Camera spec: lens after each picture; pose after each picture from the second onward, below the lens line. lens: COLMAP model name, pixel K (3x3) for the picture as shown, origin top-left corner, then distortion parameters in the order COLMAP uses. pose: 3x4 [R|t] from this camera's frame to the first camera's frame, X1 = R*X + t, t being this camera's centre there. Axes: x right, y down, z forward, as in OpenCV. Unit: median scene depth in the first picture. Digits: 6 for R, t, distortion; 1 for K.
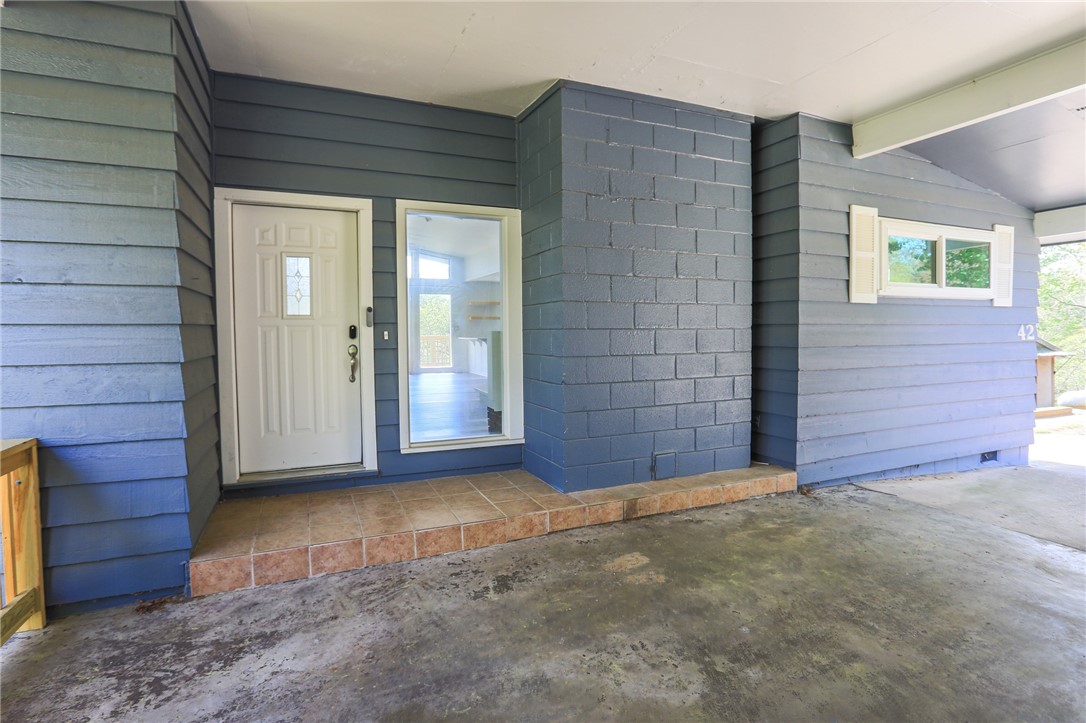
lens RADIAL K [[526.0, 0, 543.6], [0, 526.0, 348.2], [0, 0, 1]] dist [-0.060346, 0.028274]
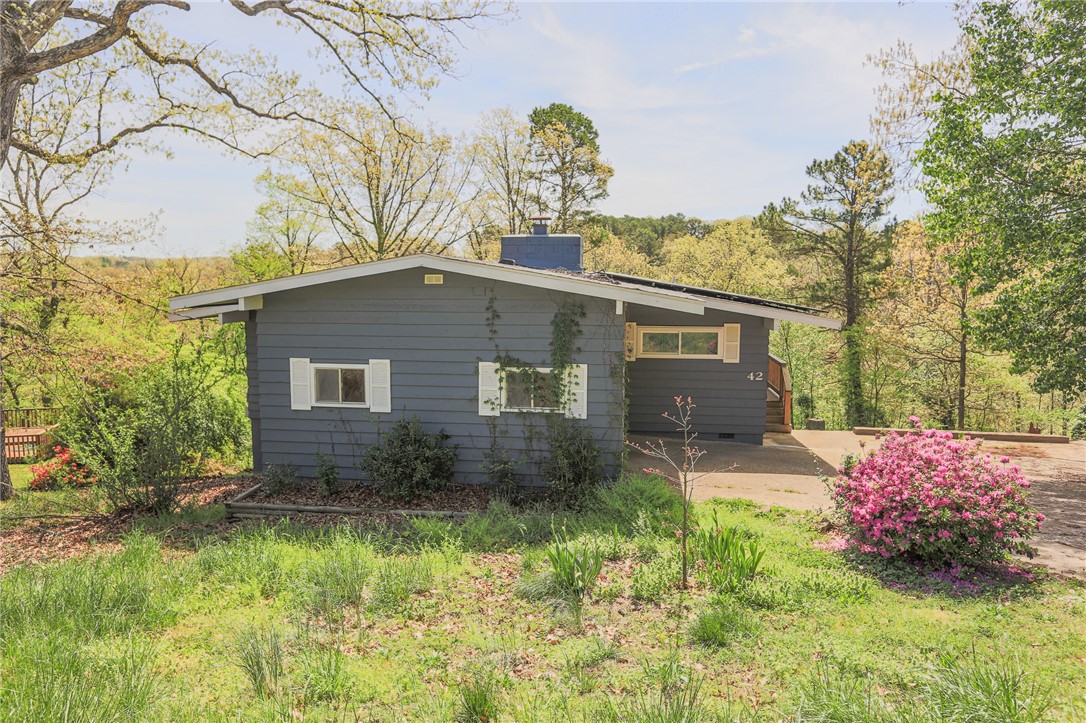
lens RADIAL K [[732.4, 0, 545.7], [0, 732.4, 347.6], [0, 0, 1]] dist [-0.049981, 0.076137]
pose [[0.869692, 0.059977, -0.489937, 2.475451], [-0.027130, 0.996898, 0.073879, -0.496269], [0.492849, -0.050960, 0.868621, -2.767604]]
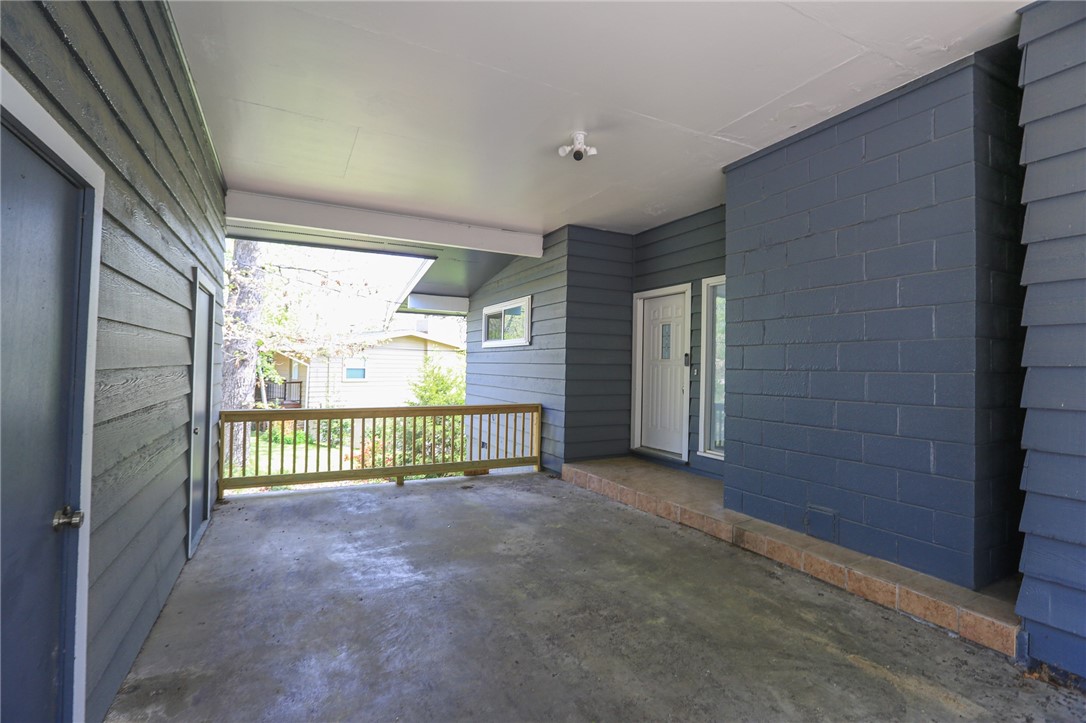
lens RADIAL K [[488.6, 0, 558.9], [0, 488.6, 345.1], [0, 0, 1]] dist [-0.039405, 0.020743]
pose [[0.119419, -0.034413, -0.992247, 1.128153], [-0.049766, 0.997935, -0.040599, -0.027606], [0.991596, 0.054229, 0.117460, 0.495691]]
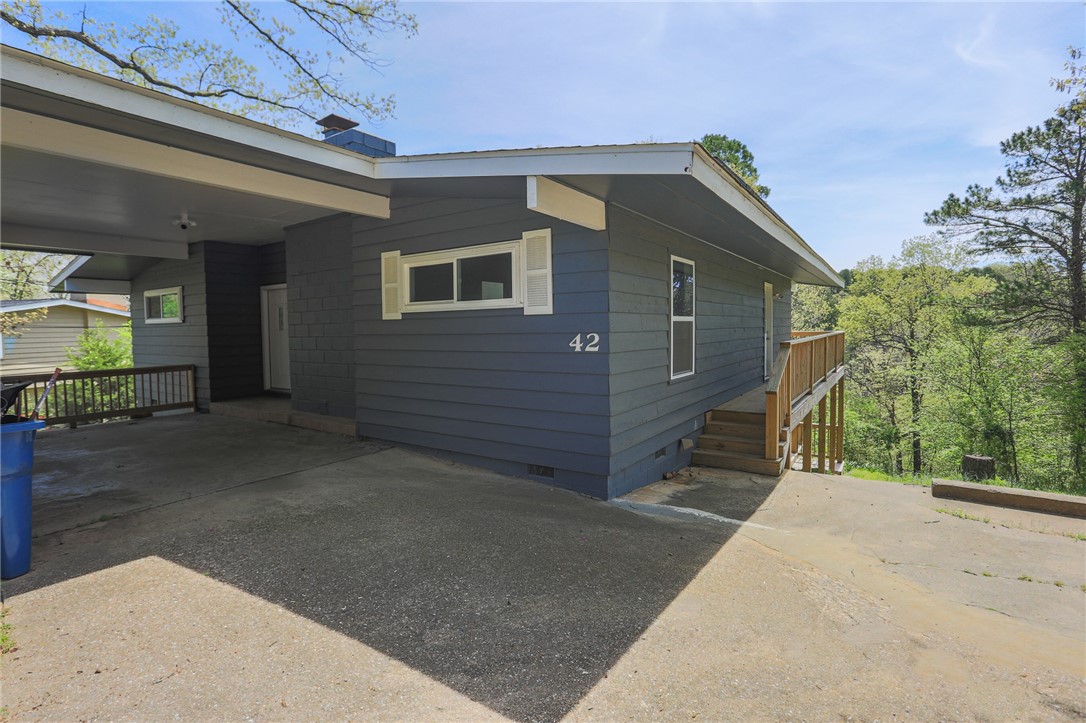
lens RADIAL K [[526.0, 0, 543.6], [0, 526.0, 348.2], [0, 0, 1]] dist [-0.060346, 0.028274]
pose [[0.552286, 0.031642, -0.833054, 2.546375], [-0.016921, 0.999499, 0.026745, -0.067177], [0.833483, -0.000675, 0.552545, 0.689388]]
